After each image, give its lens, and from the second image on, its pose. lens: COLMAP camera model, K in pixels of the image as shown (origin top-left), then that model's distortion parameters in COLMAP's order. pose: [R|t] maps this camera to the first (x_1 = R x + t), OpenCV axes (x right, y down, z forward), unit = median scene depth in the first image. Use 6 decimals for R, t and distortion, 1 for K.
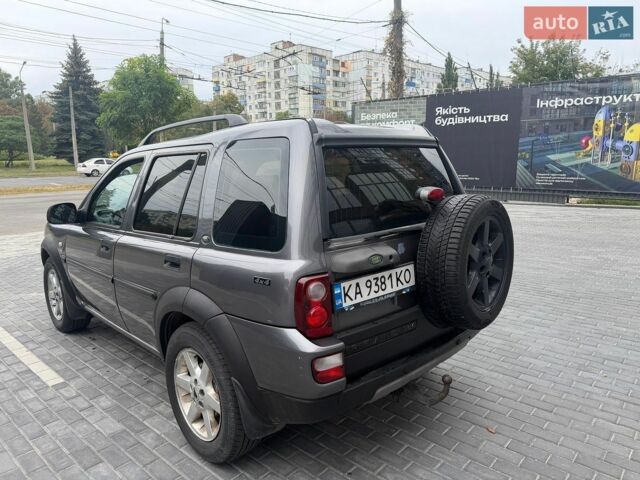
lens RADIAL K [[452.9, 0, 320.0], [0, 452.9, 240.0], [0, 0, 1]] dist [0.039559, -0.062131]
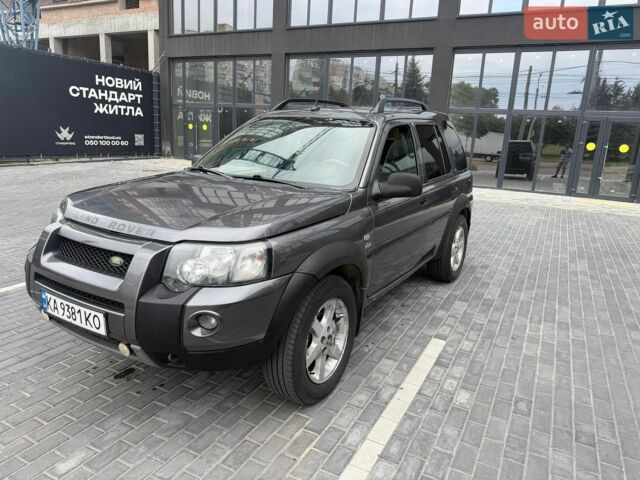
lens RADIAL K [[452.9, 0, 320.0], [0, 452.9, 240.0], [0, 0, 1]] dist [0.039559, -0.062131]
pose [[-0.248298, -0.215983, 0.944298, -0.292522], [0.135629, 0.957472, 0.254659, -0.042159], [-0.959142, 0.191306, -0.208445, 0.290699]]
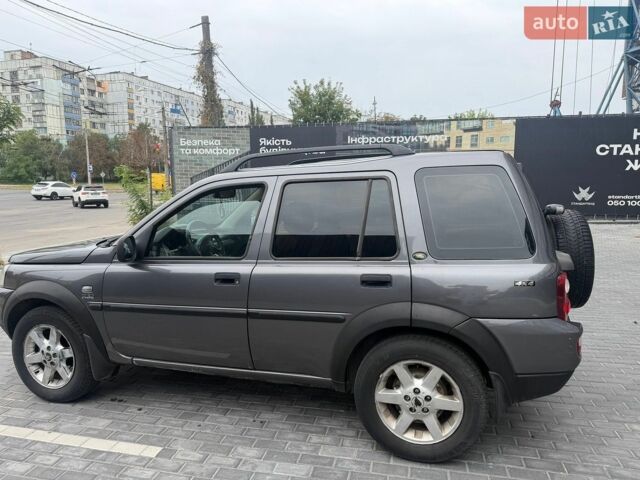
lens RADIAL K [[452.9, 0, 320.0], [0, 452.9, 240.0], [0, 0, 1]] dist [0.039559, -0.062131]
pose [[0.877123, -0.055081, 0.477096, -0.140094], [0.082774, 0.995874, -0.037203, -0.003098], [-0.473079, 0.072123, 0.878063, 0.020760]]
